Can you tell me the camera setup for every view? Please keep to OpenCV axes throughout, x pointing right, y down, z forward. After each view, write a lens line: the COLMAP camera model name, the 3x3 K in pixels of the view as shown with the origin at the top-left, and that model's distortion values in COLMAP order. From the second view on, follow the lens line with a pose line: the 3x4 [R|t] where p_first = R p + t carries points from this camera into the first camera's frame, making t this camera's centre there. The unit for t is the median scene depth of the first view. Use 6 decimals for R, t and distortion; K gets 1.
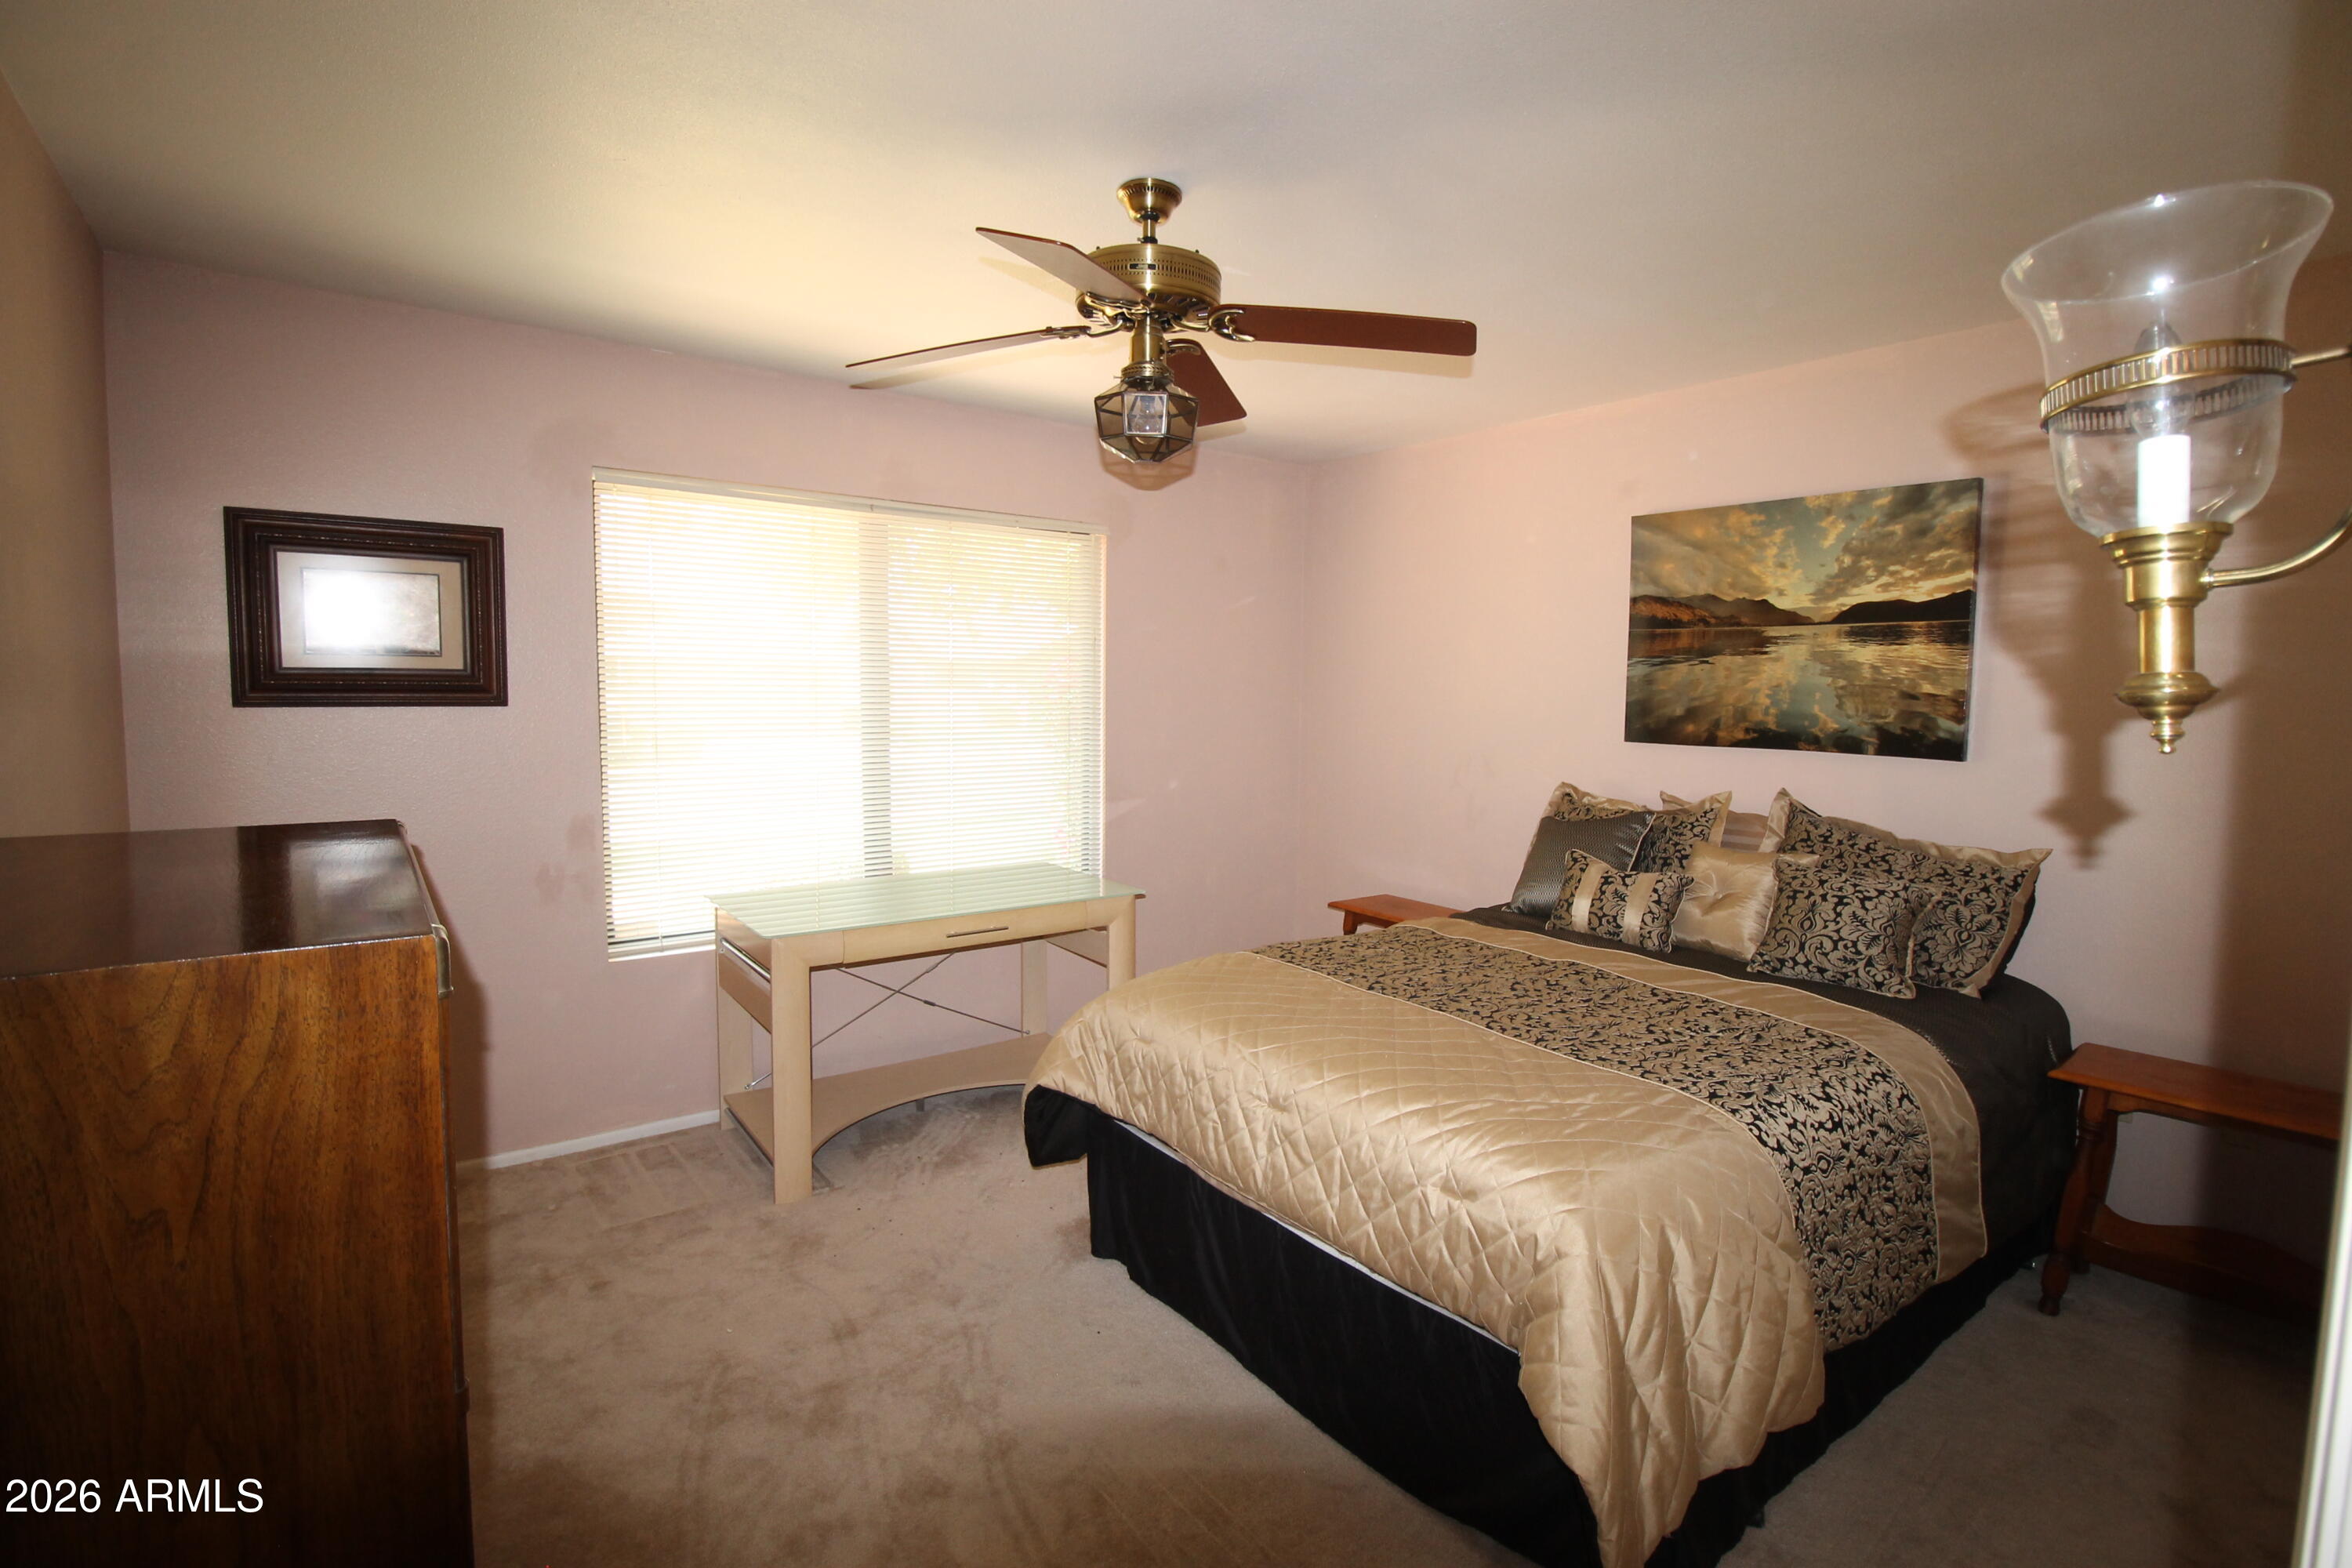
lens RADIAL K [[1120.2, 0, 1194.4], [0, 1120.2, 766.8], [0, 0, 1]] dist [-0.003490, -0.000997]
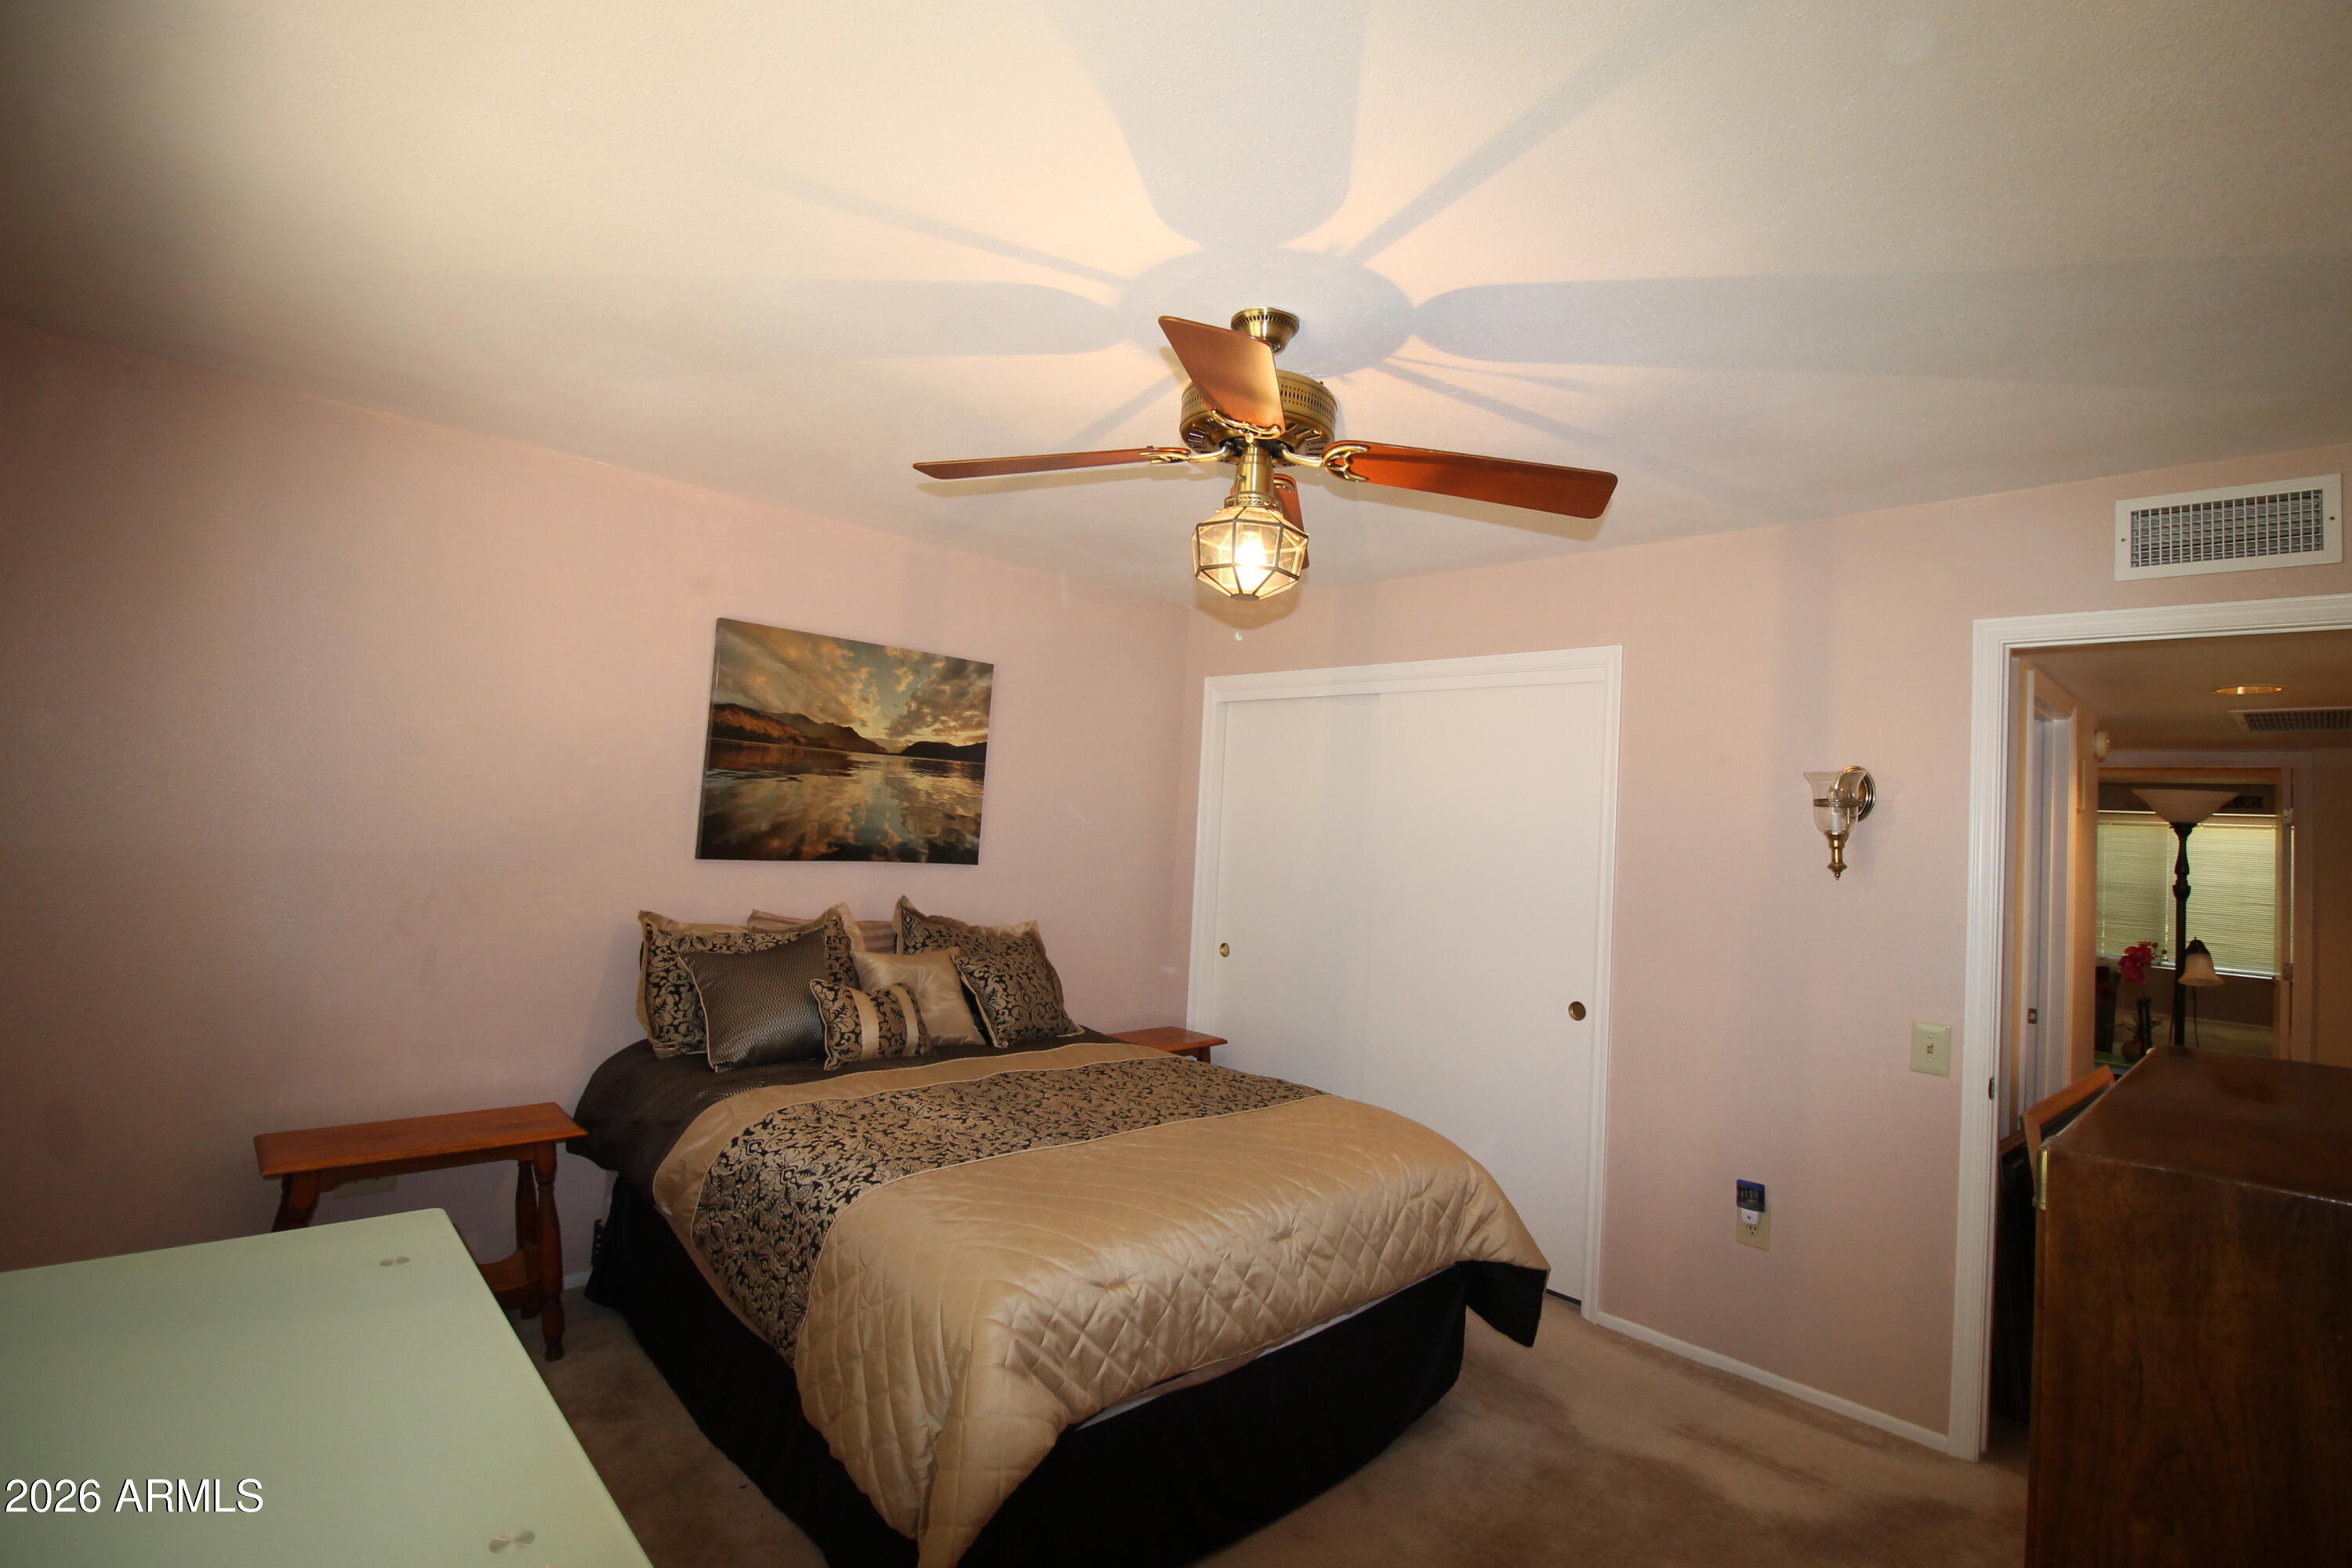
lens RADIAL K [[1120.2, 0, 1194.4], [0, 1120.2, 766.8], [0, 0, 1]] dist [-0.003490, -0.000997]
pose [[-0.115850, 0.032710, 0.992728, -0.644955], [0.019060, 0.999347, -0.030704, -0.070240], [-0.993084, 0.015364, -0.116398, 0.800055]]
